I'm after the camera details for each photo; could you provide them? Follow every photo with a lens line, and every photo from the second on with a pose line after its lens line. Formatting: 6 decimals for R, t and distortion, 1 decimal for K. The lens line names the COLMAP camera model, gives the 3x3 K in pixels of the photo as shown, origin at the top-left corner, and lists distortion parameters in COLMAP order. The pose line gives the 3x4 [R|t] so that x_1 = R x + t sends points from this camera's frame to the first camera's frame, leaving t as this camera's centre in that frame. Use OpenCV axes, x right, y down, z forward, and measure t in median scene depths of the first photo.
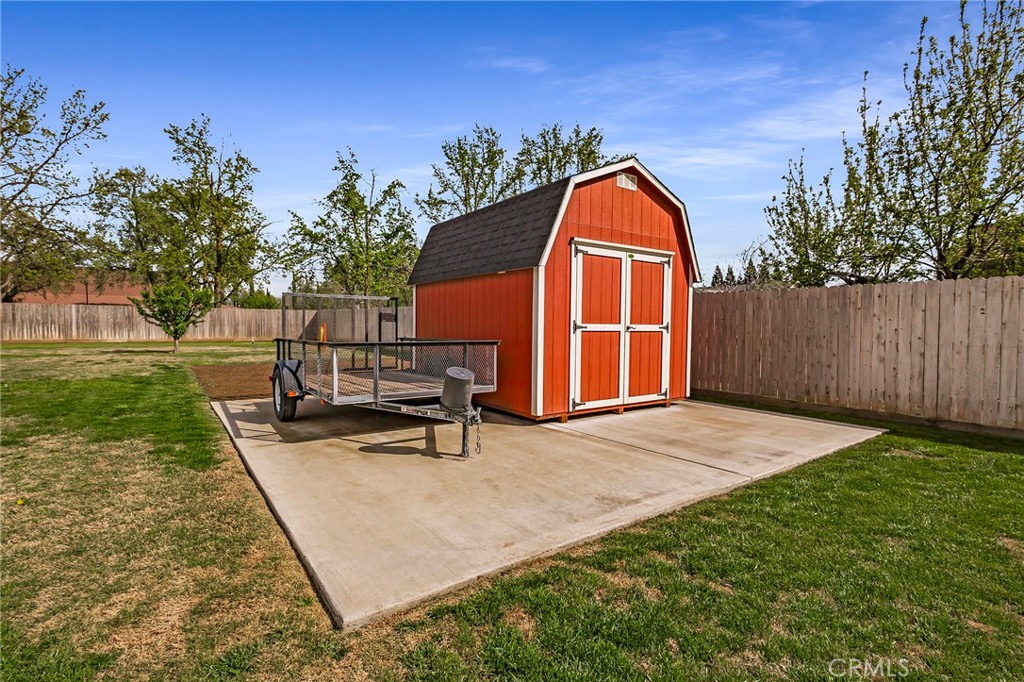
lens RADIAL K [[489.4, 0, 512.0], [0, 489.4, 341.0], [0, 0, 1]] dist [0.020804, -0.000655]
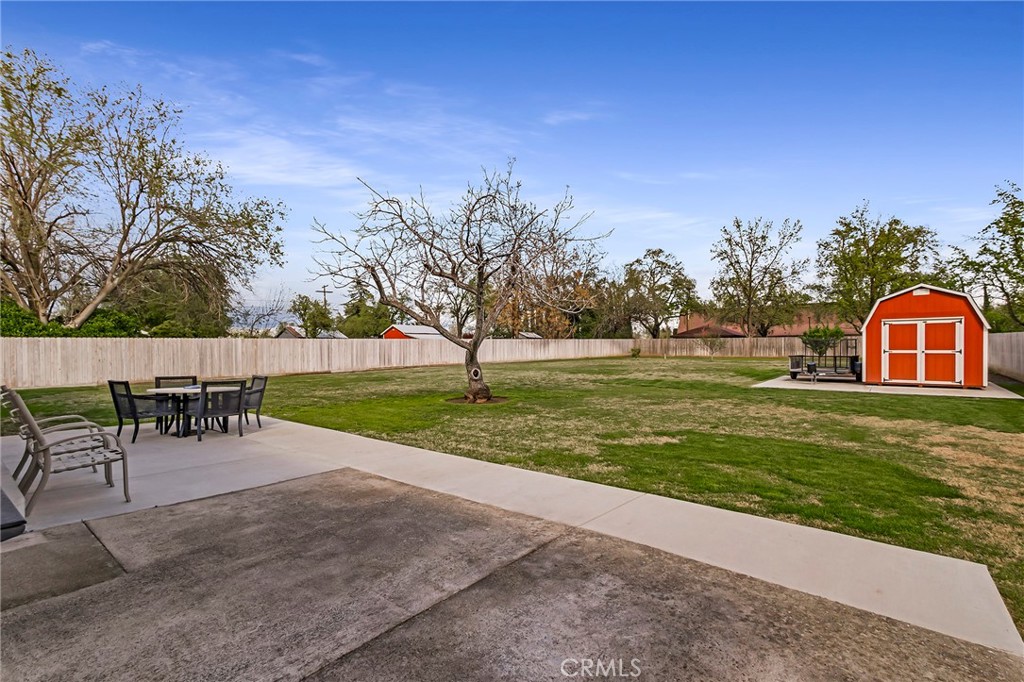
lens RADIAL K [[489.4, 0, 512.0], [0, 489.4, 341.0], [0, 0, 1]] dist [0.020804, -0.000655]
pose [[0.284909, -0.017621, -0.958393, 1.854012], [-0.023304, 0.999408, -0.025303, 0.026893], [0.958271, 0.029543, 0.284330, -1.513699]]
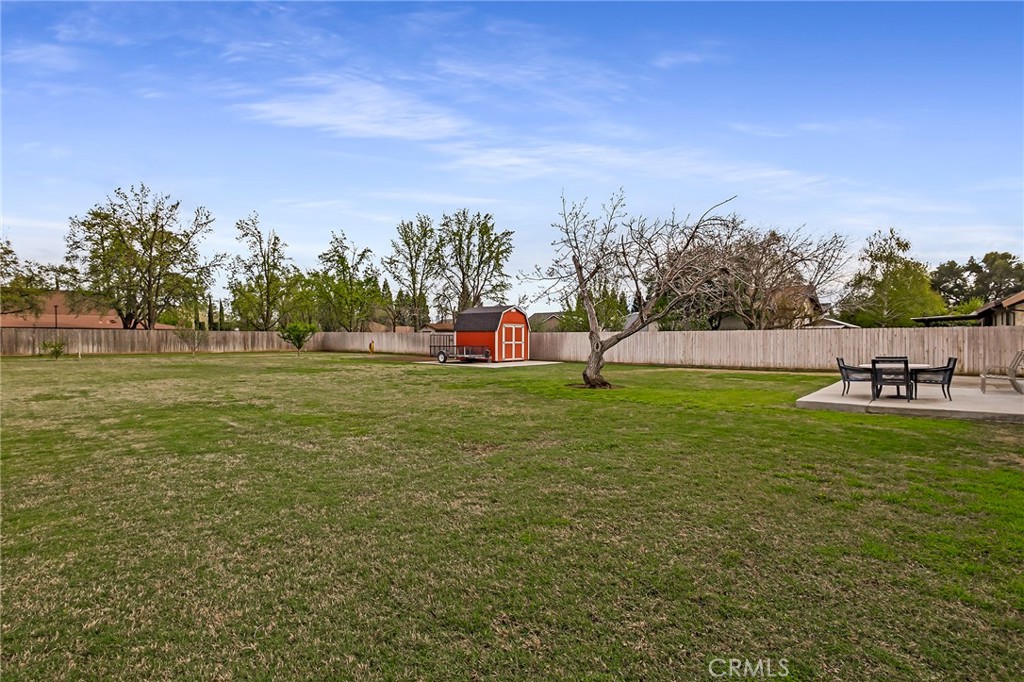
lens RADIAL K [[489.4, 0, 512.0], [0, 489.4, 341.0], [0, 0, 1]] dist [0.020804, -0.000655]
pose [[0.972782, -0.010001, 0.231507, -0.750528], [0.015580, 0.999630, -0.022283, 0.052934], [-0.231198, 0.025283, 0.972578, -3.067983]]
